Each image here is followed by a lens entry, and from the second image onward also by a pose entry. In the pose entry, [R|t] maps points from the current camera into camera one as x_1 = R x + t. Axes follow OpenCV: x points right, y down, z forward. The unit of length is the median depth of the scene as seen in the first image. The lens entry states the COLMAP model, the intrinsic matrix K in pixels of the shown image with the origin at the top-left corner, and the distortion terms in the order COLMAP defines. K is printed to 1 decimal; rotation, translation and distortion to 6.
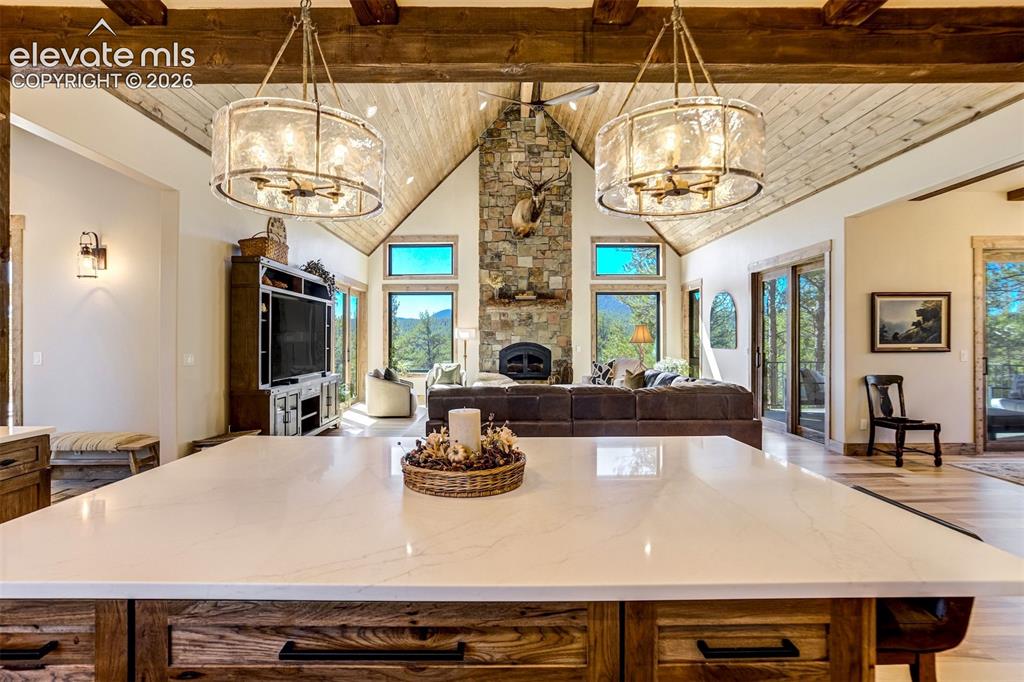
lens RADIAL K [[489.2, 0, 510.6], [0, 489.2, 345.0], [0, 0, 1]] dist [-0.029832, 0.018631]
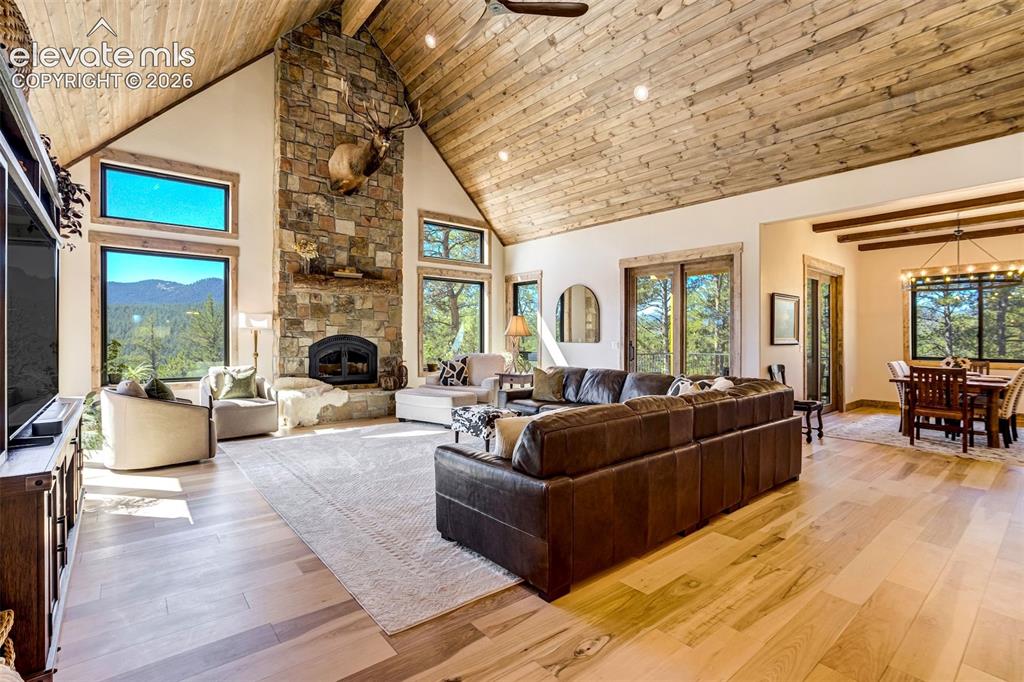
lens RADIAL K [[489.2, 0, 514.9], [0, 489.2, 338.4], [0, 0, 1]] dist [-0.029832, 0.018631]
pose [[0.781356, 0.005842, 0.624058, -0.232384], [-0.001843, 0.999973, -0.007052, 0.004146], [-0.624083, 0.004360, 0.781346, 0.258675]]
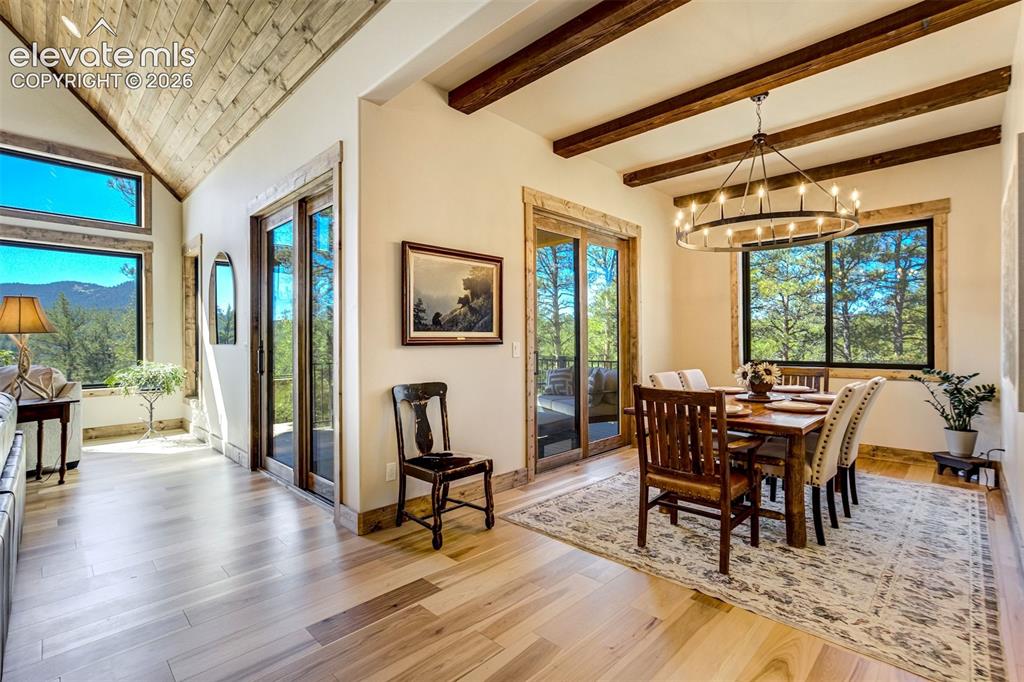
lens RADIAL K [[489.2, 0, 513.0], [0, 489.2, 337.9], [0, 0, 1]] dist [-0.029832, 0.018631]
pose [[0.718590, 0.005717, 0.695410, 0.233150], [0.006299, 0.999872, -0.014730, 0.008529], [-0.695405, 0.014965, 0.718462, 0.261267]]
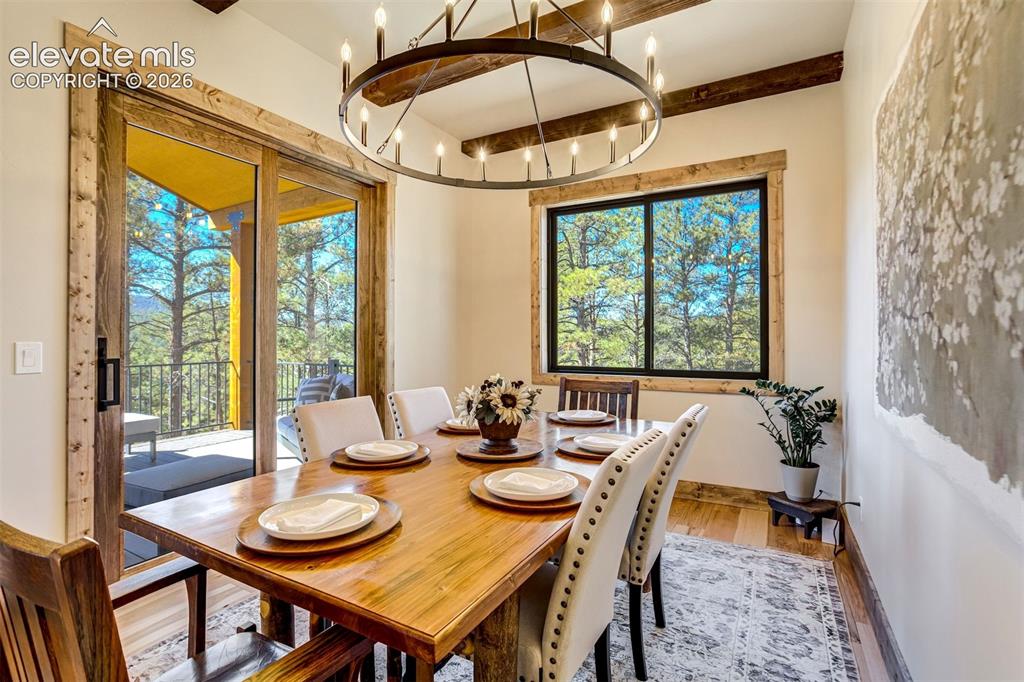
lens RADIAL K [[489.2, 0, 519.3], [0, 489.2, 333.1], [0, 0, 1]] dist [-0.029832, 0.018631]
pose [[0.511192, 0.014080, 0.859351, 0.448667], [0.004532, 0.999808, -0.019077, 0.007531], [-0.859455, 0.013646, 0.511029, 0.288044]]
